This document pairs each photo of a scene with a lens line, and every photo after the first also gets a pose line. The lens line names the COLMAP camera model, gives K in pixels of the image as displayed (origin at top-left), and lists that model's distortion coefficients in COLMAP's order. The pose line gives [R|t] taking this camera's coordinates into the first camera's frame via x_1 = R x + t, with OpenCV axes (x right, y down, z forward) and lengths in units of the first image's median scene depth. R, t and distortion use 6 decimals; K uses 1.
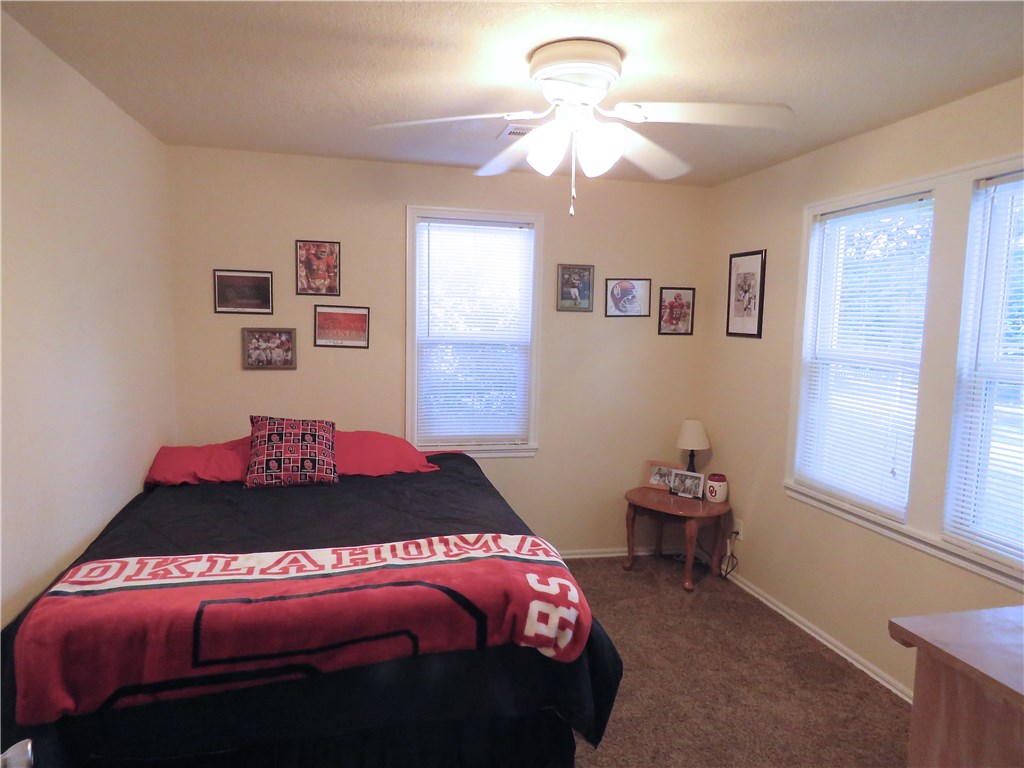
lens RADIAL K [[655.7, 0, 512.4], [0, 655.7, 382.7], [0, 0, 1]] dist [-0.006801, 0.001446]
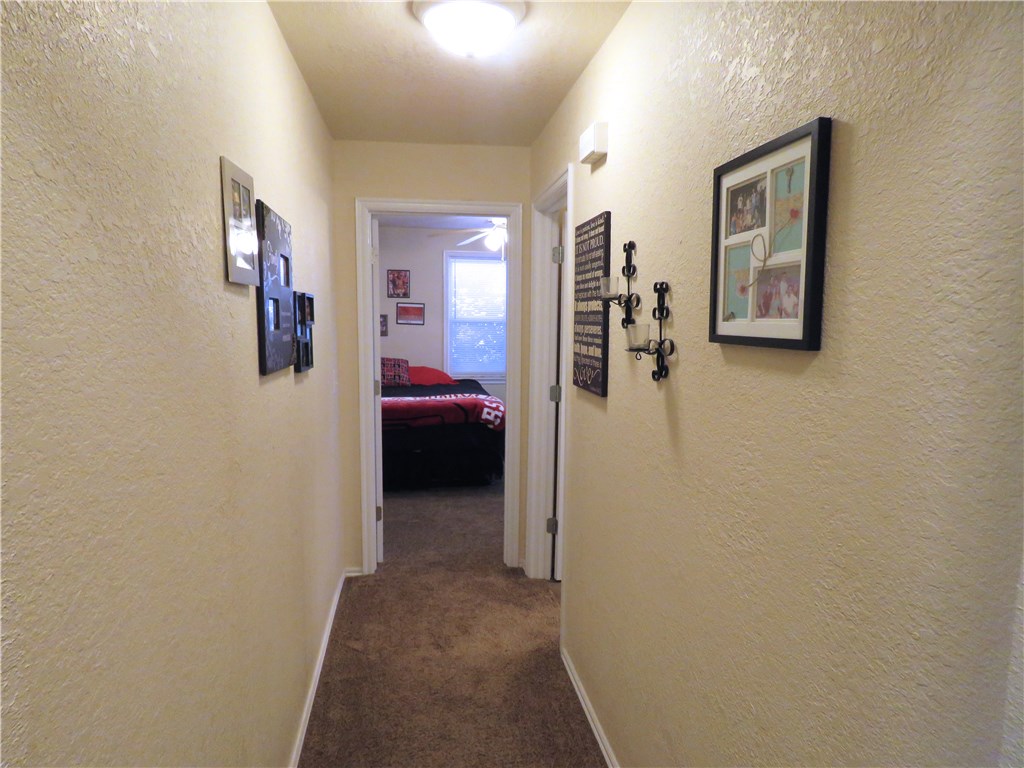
lens RADIAL K [[655.7, 0, 512.0], [0, 655.7, 384.1], [0, 0, 1]] dist [-0.006801, 0.001446]
pose [[0.997373, -0.002402, -0.072392, 0.184453], [0.002827, 0.999979, 0.005776, 0.115784], [0.072376, -0.005966, 0.997360, -0.939909]]
